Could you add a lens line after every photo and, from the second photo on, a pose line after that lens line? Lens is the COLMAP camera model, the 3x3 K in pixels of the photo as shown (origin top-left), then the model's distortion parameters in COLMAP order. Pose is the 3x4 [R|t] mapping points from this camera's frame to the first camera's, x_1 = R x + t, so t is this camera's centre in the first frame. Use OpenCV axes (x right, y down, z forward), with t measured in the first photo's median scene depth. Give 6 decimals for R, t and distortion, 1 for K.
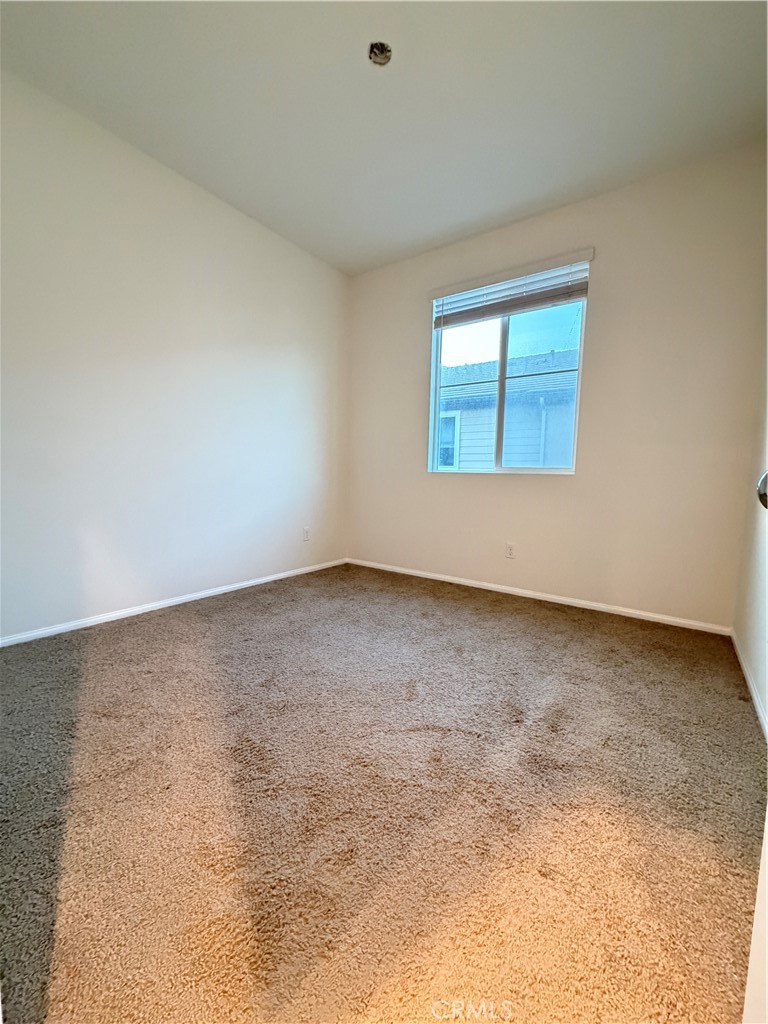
lens RADIAL K [[405.2, 0, 384.0], [0, 405.2, 512.0], [0, 0, 1]] dist [0.000303, 0.000283]
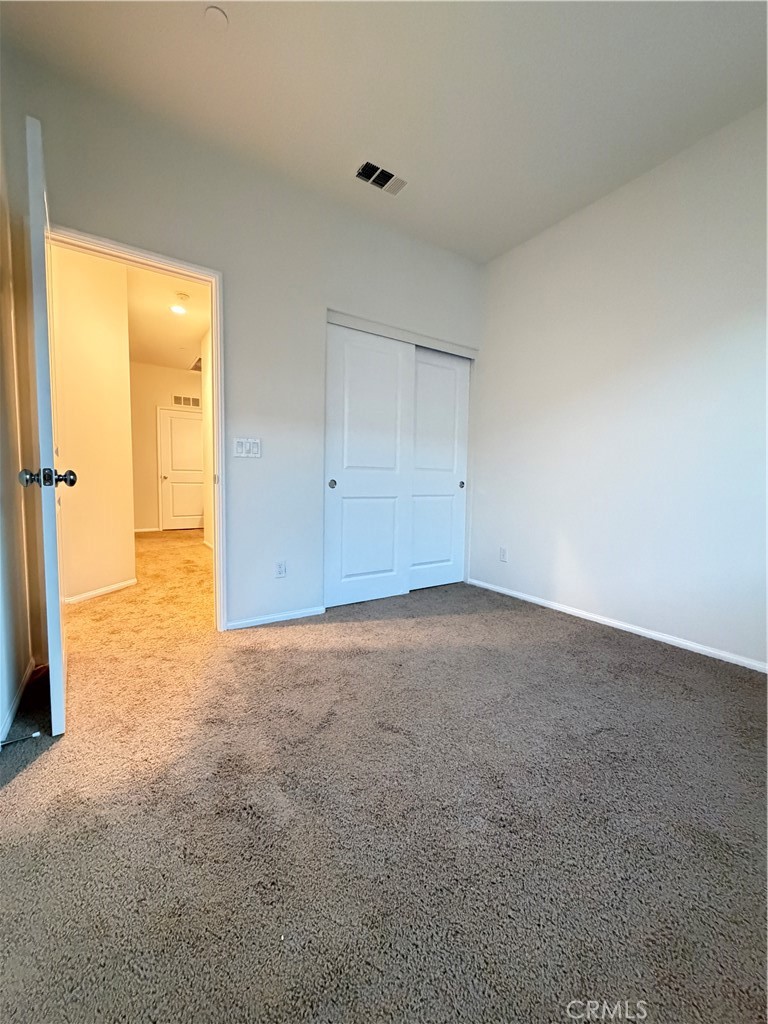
lens RADIAL K [[405.2, 0, 384.0], [0, 405.2, 512.0], [0, 0, 1]] dist [0.000303, 0.000283]
pose [[-0.351645, 0.040248, -0.935268, 0.698677], [-0.113784, 0.989830, 0.085377, -0.076083], [0.929193, 0.136440, -0.343489, 0.975919]]
